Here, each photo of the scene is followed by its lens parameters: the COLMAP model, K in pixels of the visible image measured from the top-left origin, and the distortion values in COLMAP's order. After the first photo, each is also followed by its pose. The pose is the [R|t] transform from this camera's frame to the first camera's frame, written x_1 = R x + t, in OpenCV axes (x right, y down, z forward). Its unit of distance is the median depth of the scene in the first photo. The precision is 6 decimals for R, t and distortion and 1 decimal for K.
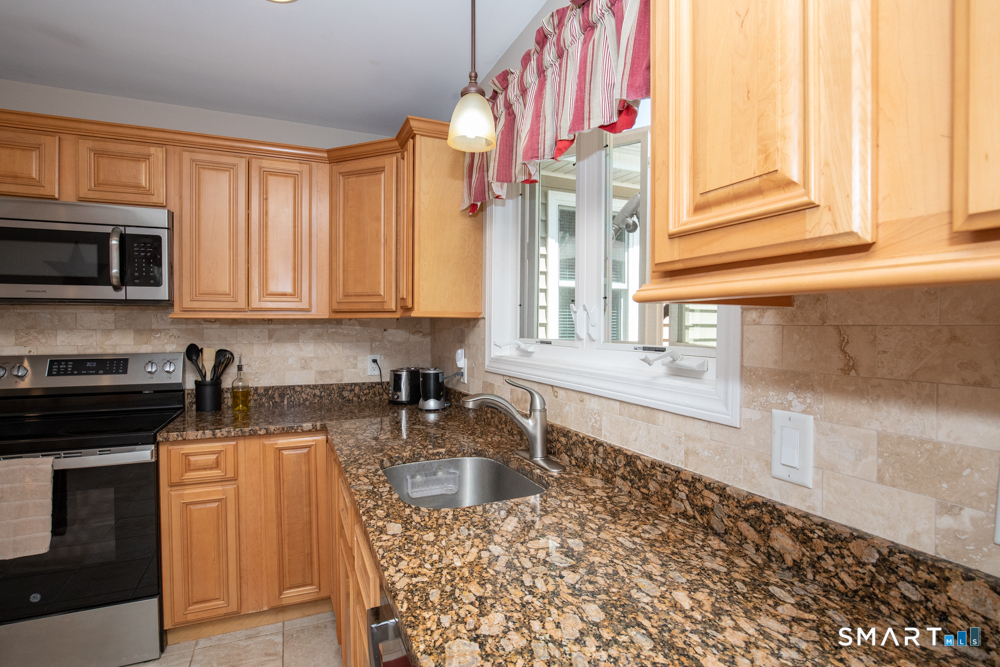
lens RADIAL K [[493.9, 0, 500.0], [0, 493.9, 333.5], [0, 0, 1]] dist [-0.020936, 0.001769]
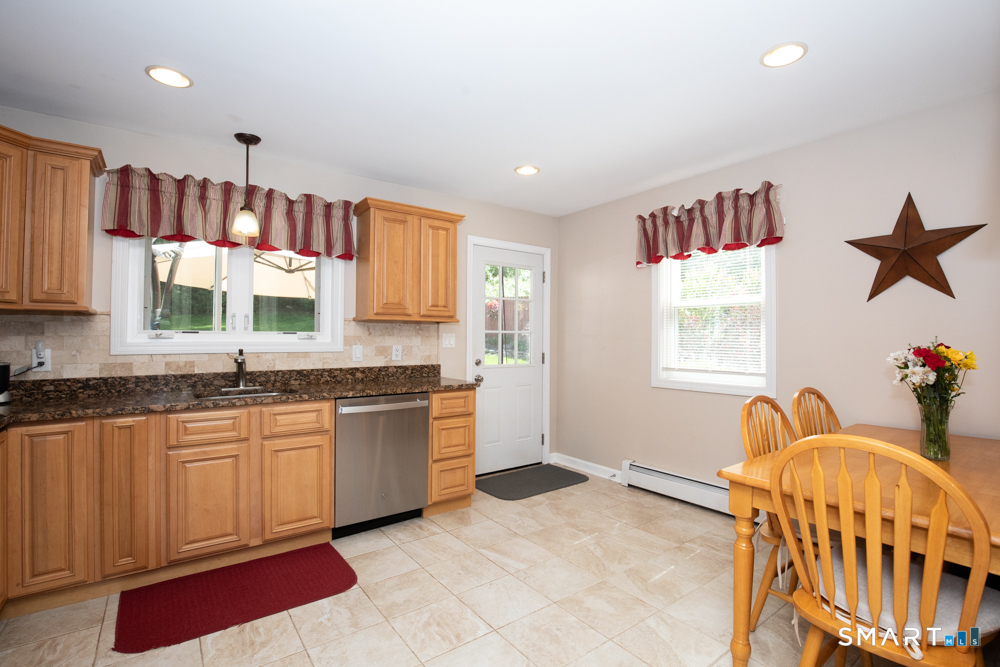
lens RADIAL K [[469.5, 0, 512.8], [0, 469.5, 332.6], [0, 0, 1]] dist [-0.035121, 0.006410]
pose [[-0.242602, 0.011824, 0.970054, -1.625274], [0.011189, 0.999893, -0.009390, 0.043812], [-0.970061, 0.008576, -0.242709, 0.289633]]
